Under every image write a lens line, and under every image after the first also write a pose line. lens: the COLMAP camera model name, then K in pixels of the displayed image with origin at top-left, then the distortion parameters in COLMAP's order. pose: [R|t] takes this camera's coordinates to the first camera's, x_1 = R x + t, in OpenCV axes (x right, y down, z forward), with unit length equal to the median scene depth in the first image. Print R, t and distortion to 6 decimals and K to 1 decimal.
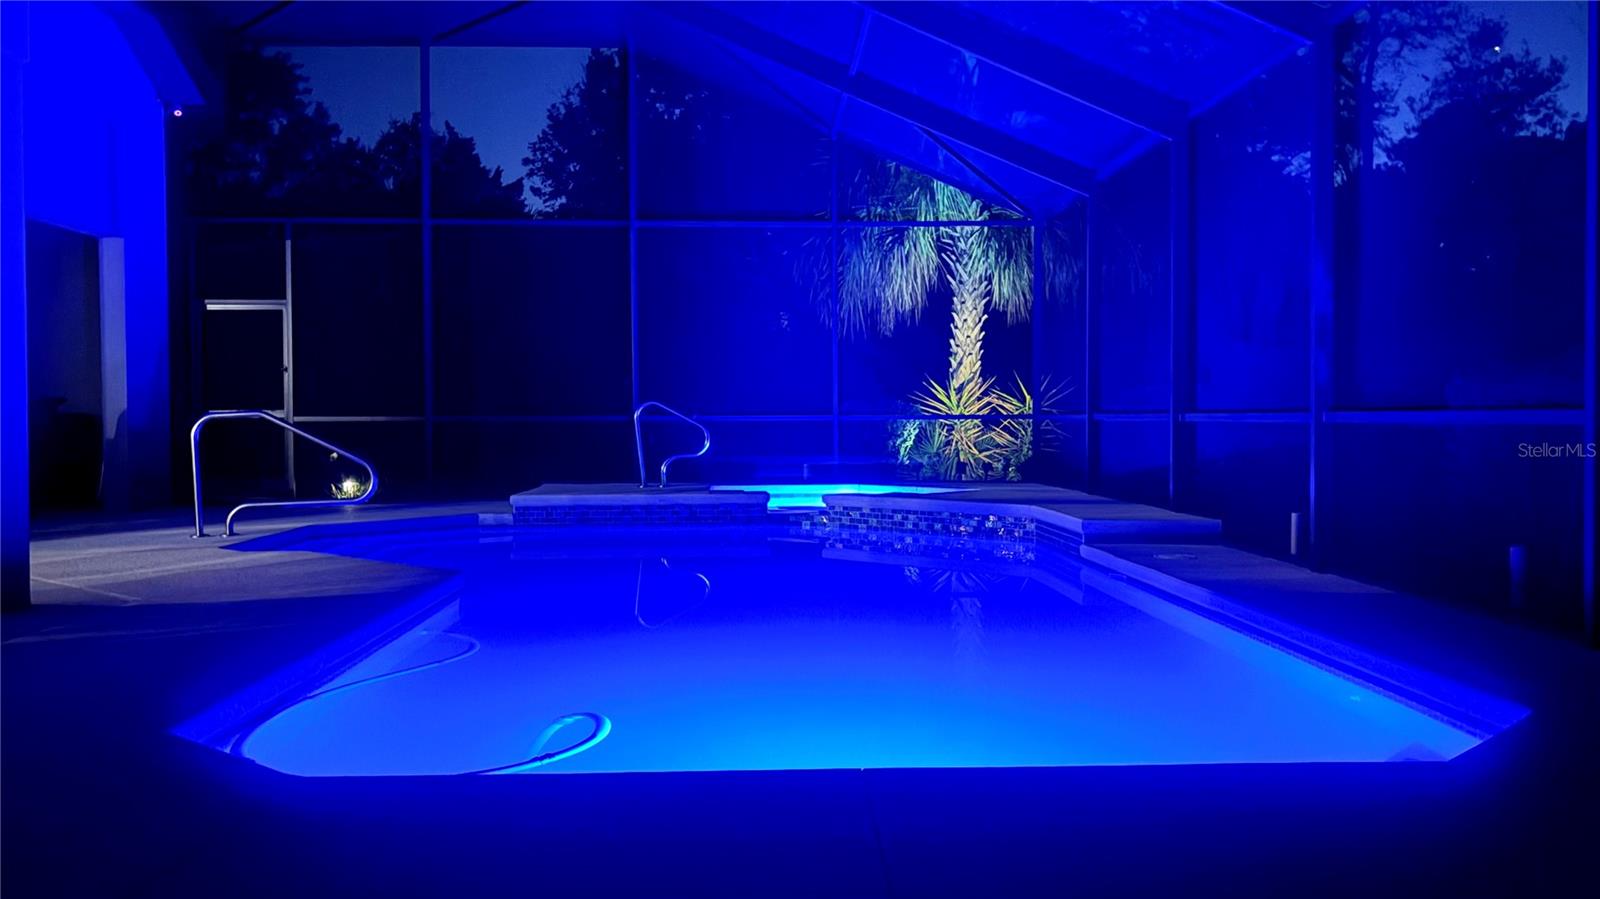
lens RADIAL K [[1368.0, 0, 800.0], [0, 1368.0, 449.5], [0, 0, 1]] dist [0.066136, -0.238882]
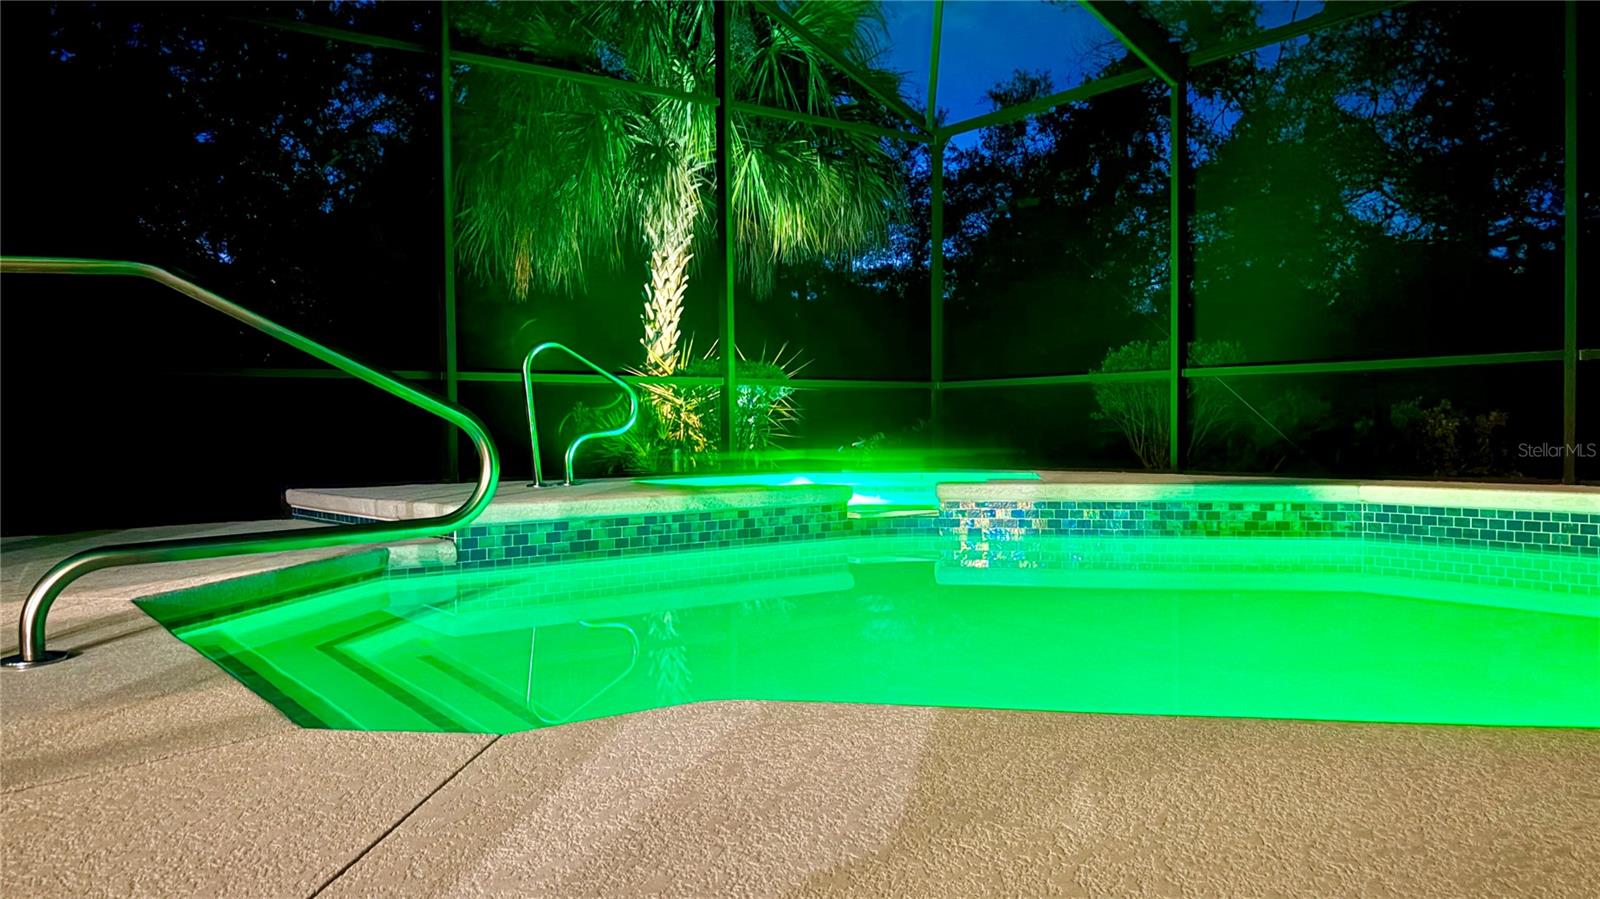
lens RADIAL K [[1197.7, 0, 756.9], [0, 1197.7, 449.9], [0, 0, 1]] dist [0.076540, 0.000222]
pose [[0.836788, -0.015298, 0.547314, -0.279179], [0.019705, 0.999803, -0.002181, 0.012489], [-0.547173, 0.012609, 0.836925, 0.446935]]
